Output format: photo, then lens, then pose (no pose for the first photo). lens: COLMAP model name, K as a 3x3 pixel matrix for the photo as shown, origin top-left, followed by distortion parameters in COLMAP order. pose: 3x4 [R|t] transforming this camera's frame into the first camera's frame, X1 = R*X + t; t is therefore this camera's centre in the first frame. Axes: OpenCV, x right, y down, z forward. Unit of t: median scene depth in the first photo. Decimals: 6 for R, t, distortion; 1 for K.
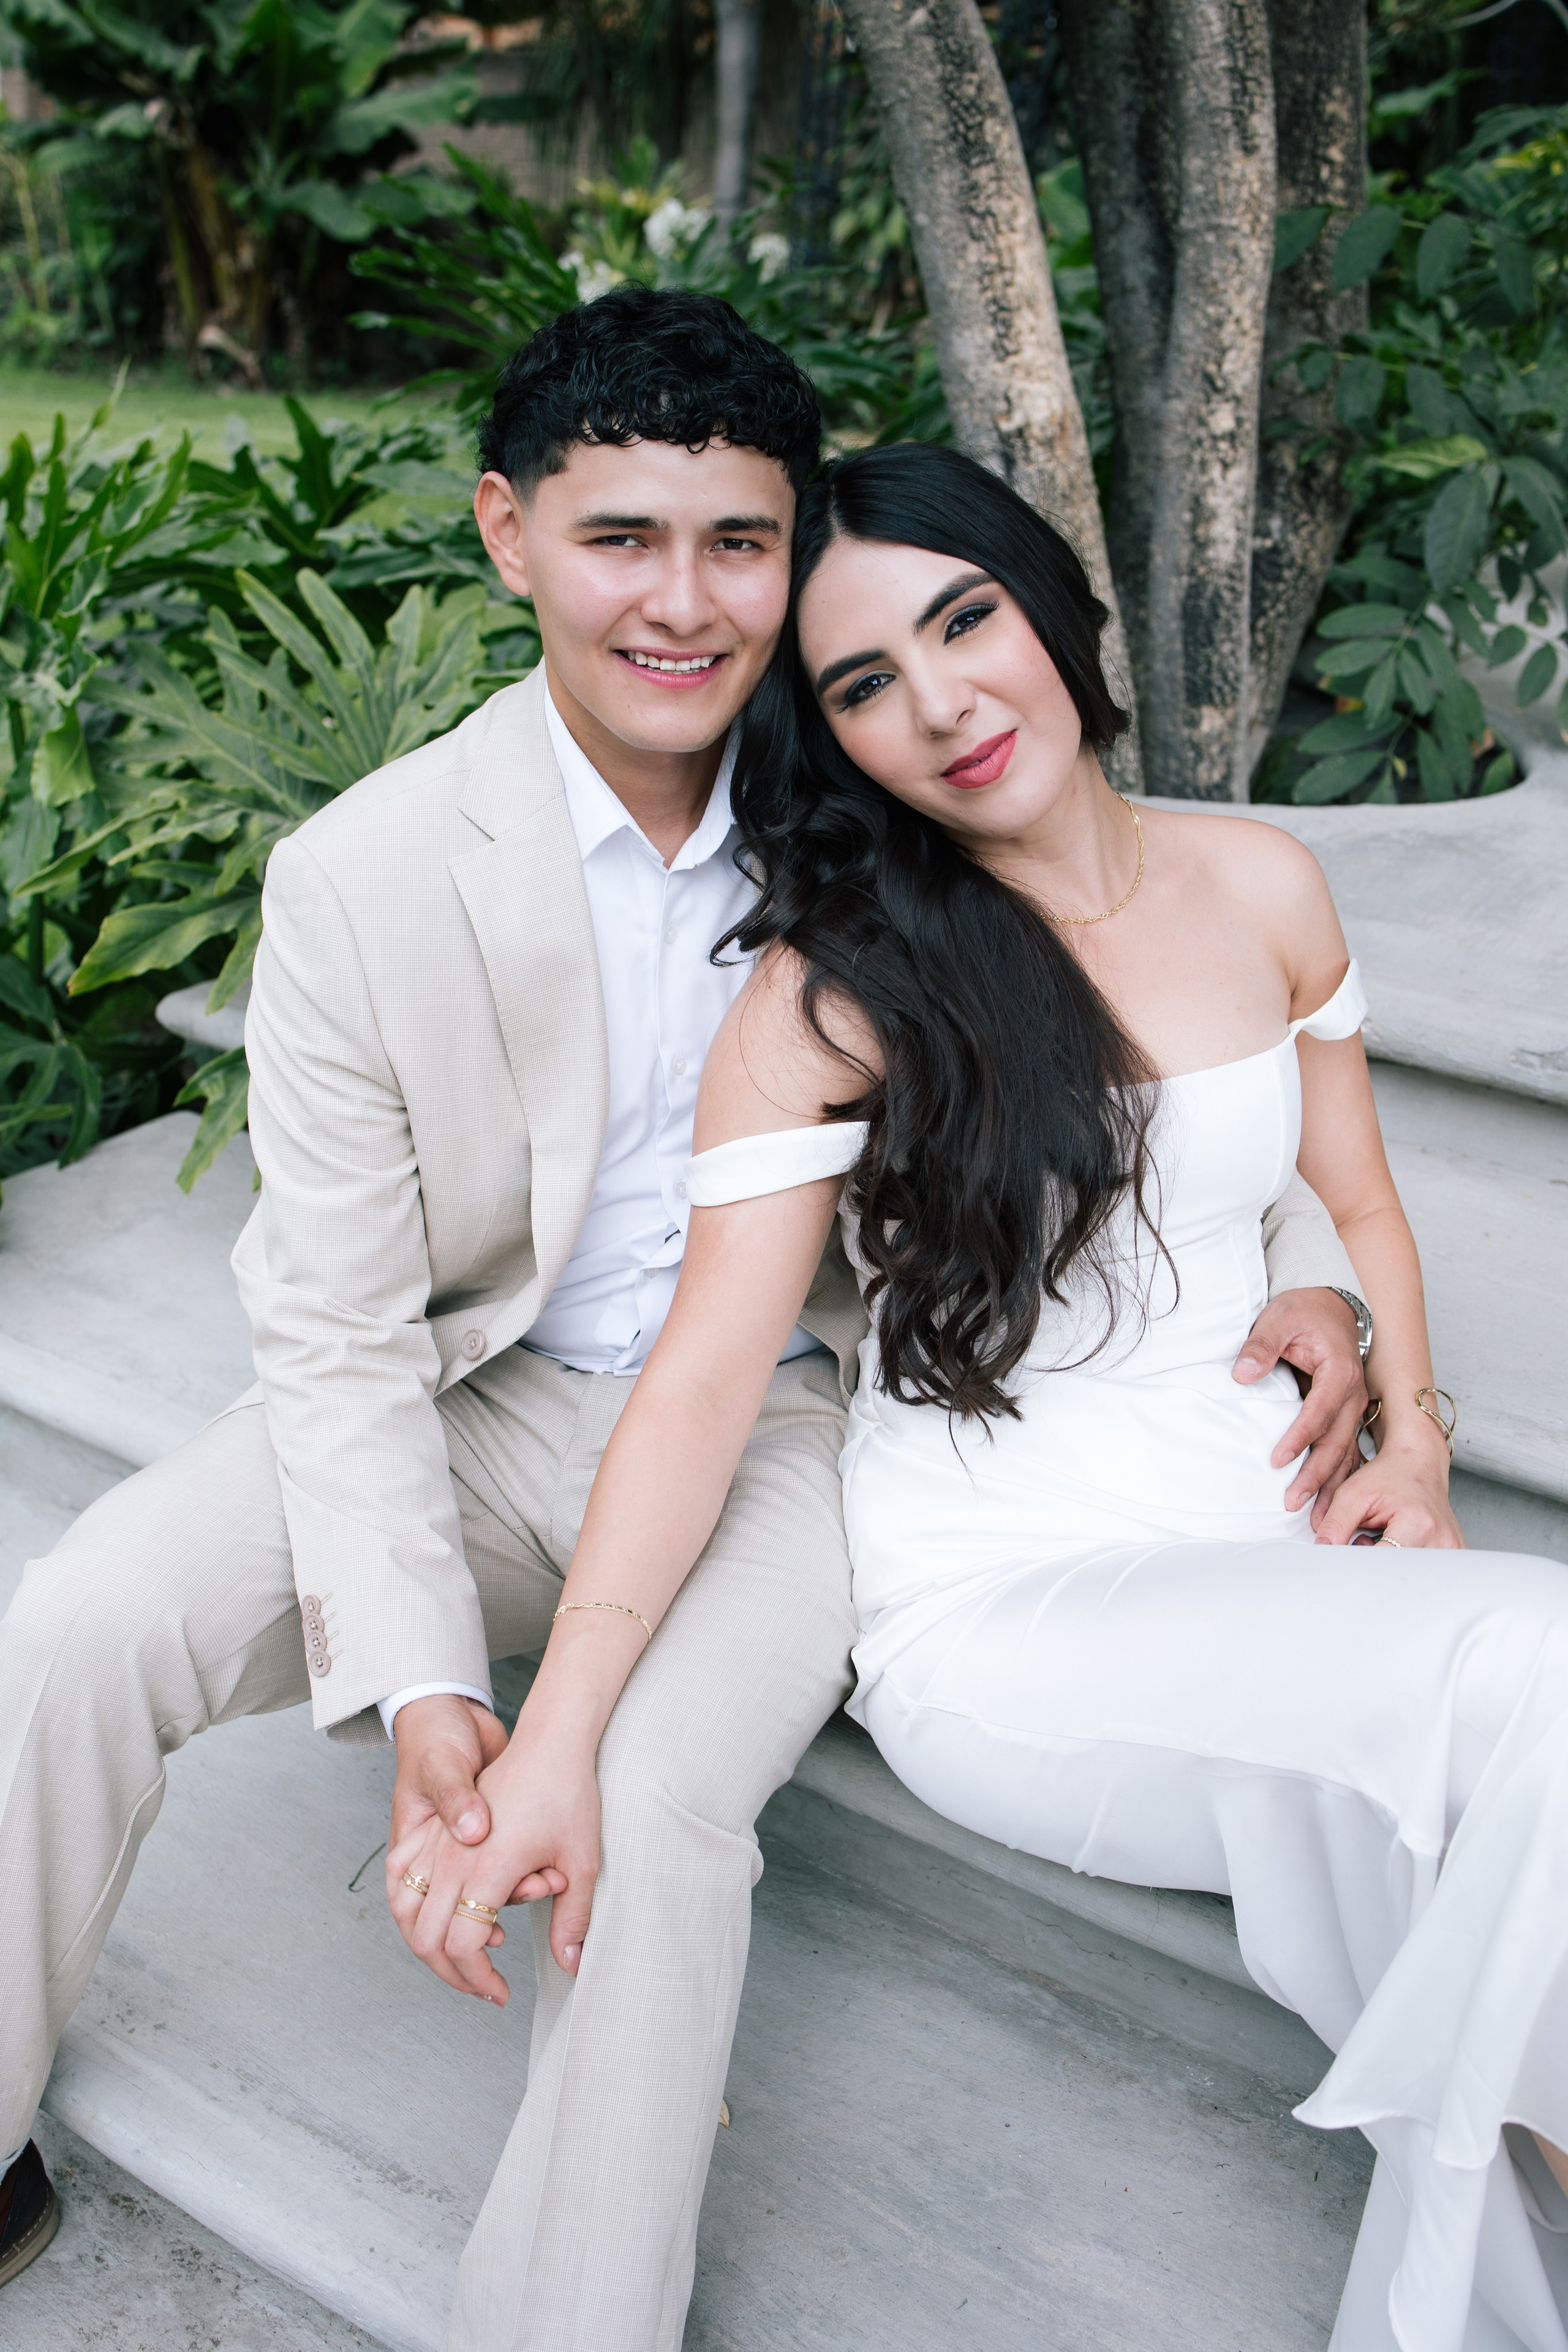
lens RADIAL K [[2460.3, 0, 785.3], [0, 2460.3, 1083.5], [0, 0, 1]] dist [-0.017116, 0.011884]
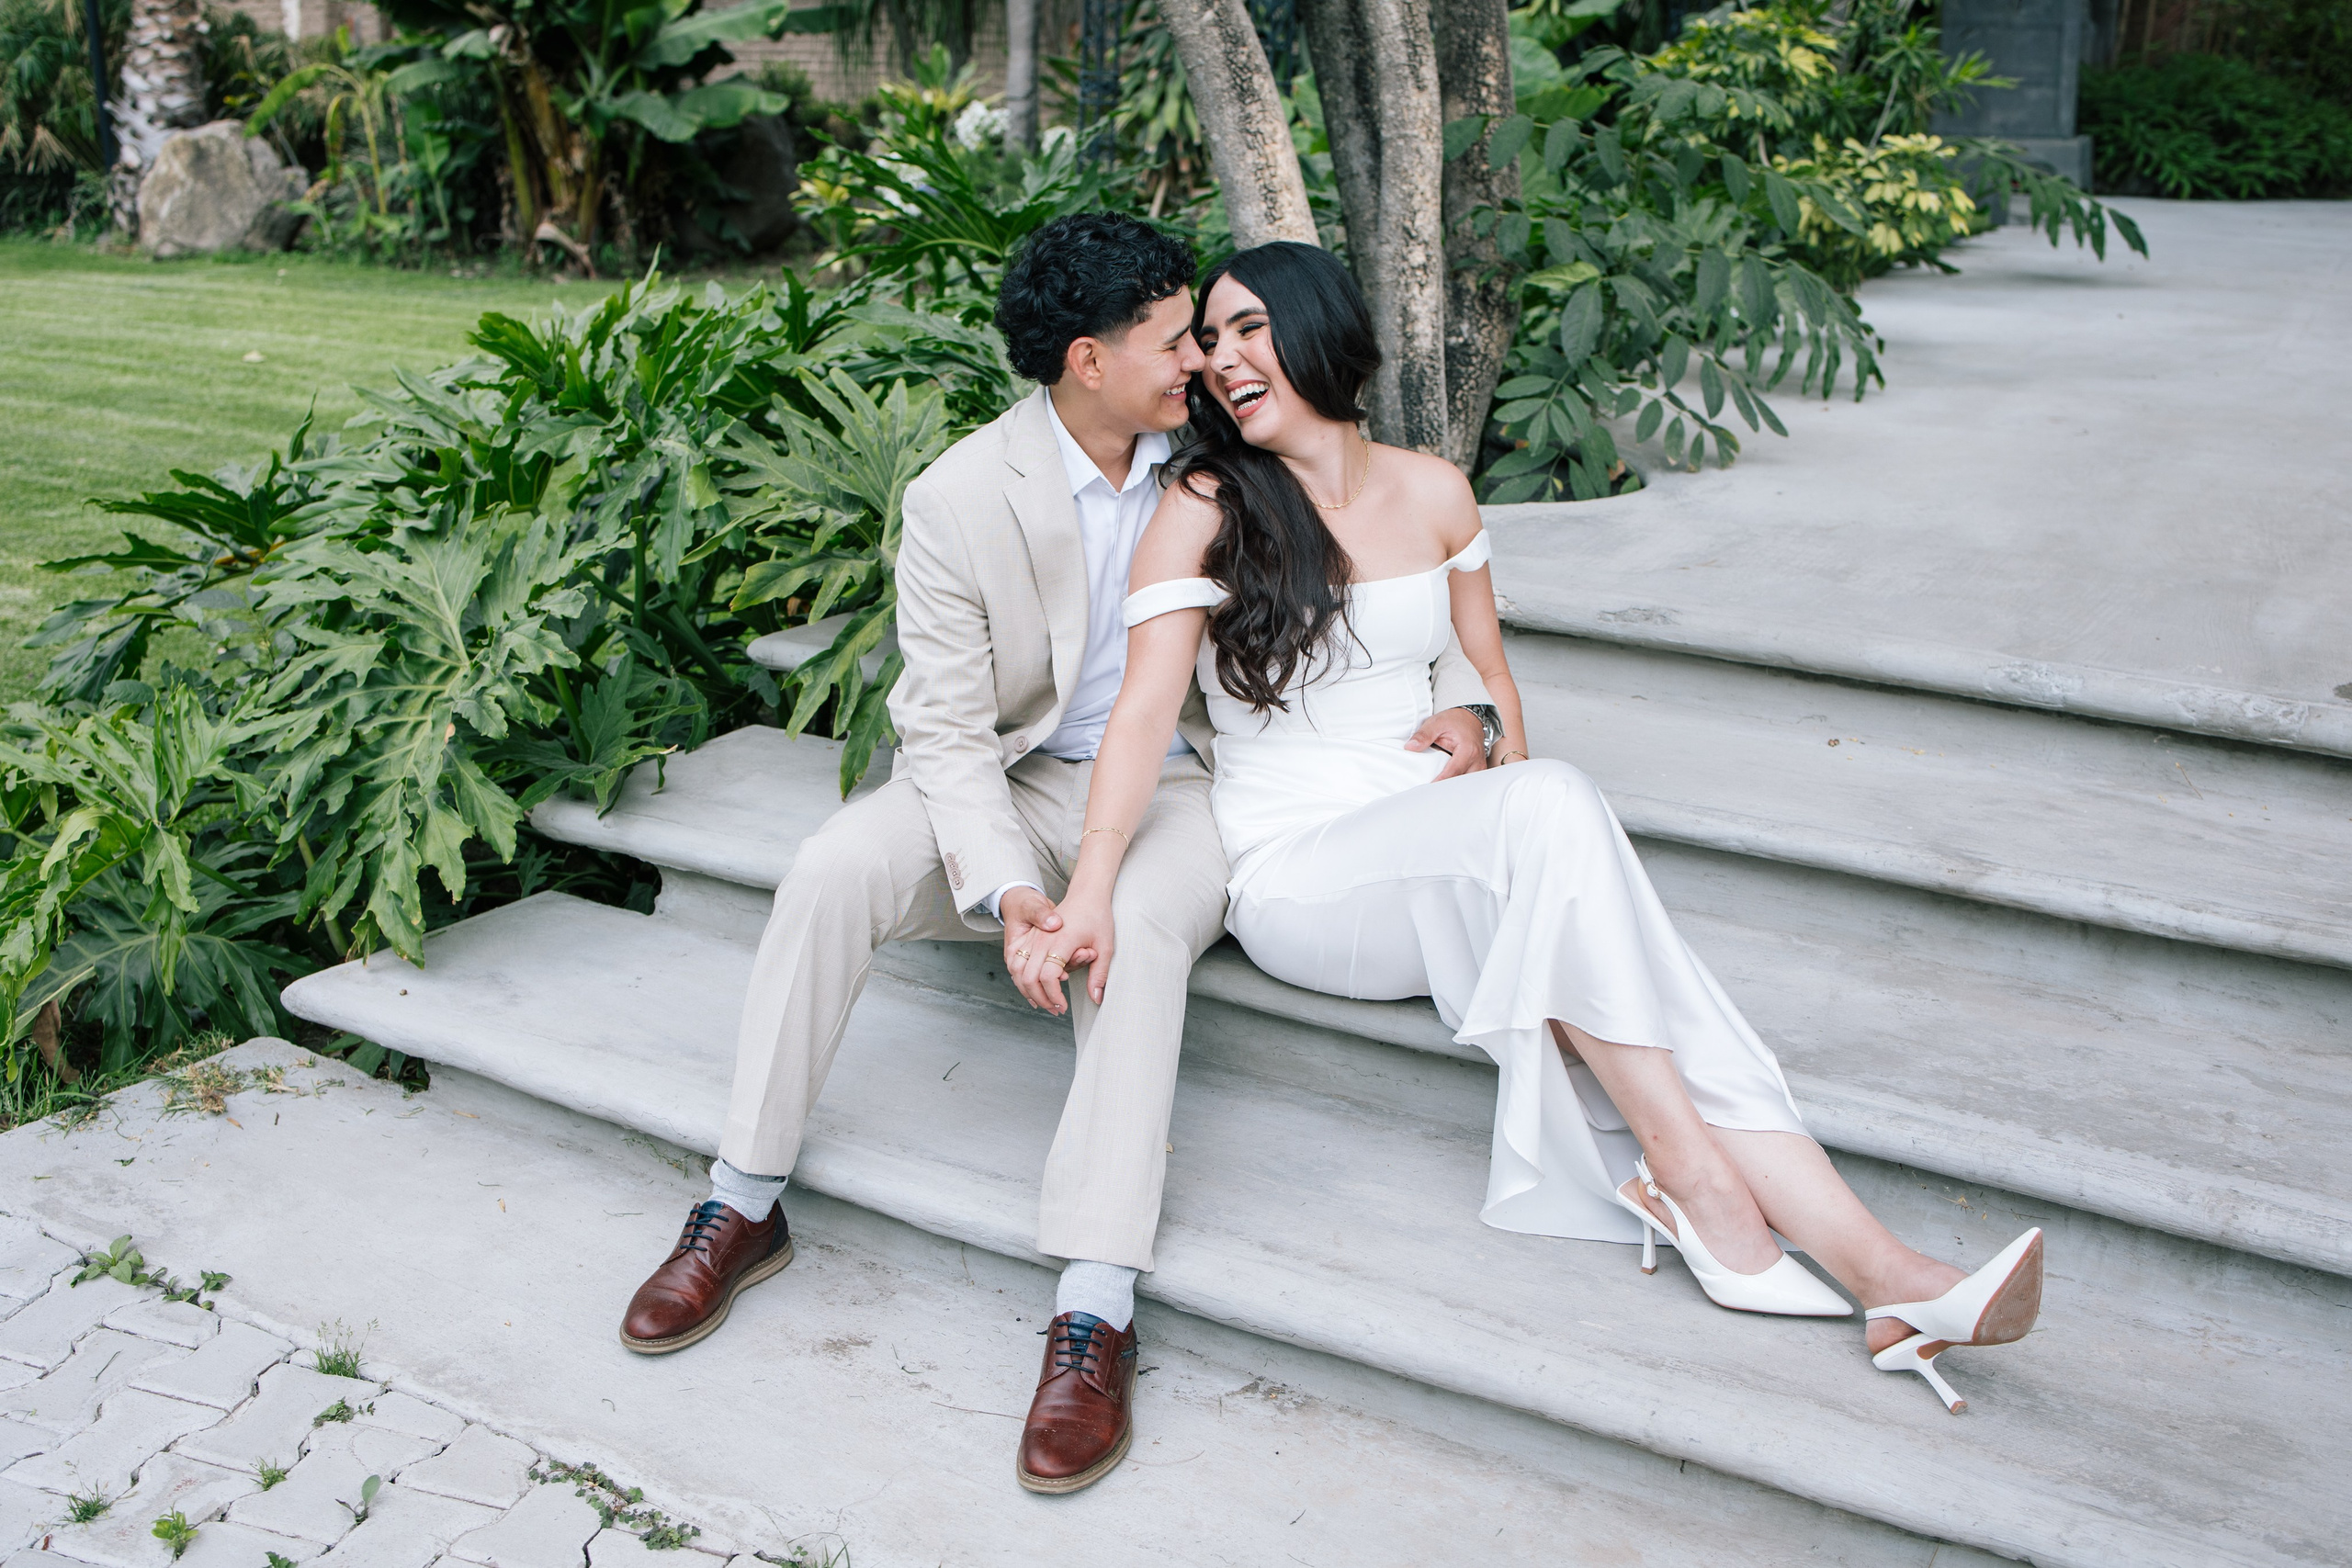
lens RADIAL K [[2530.6, 0, 1173.8], [0, 2530.6, 627.4], [0, 0, 1]] dist [-0.023567, -0.018492]
pose [[0.998303, -0.041062, 0.041294, -0.041992], [0.046128, 0.990396, -0.130334, 0.137603], [-0.035546, 0.132018, 0.990610, -0.459664]]
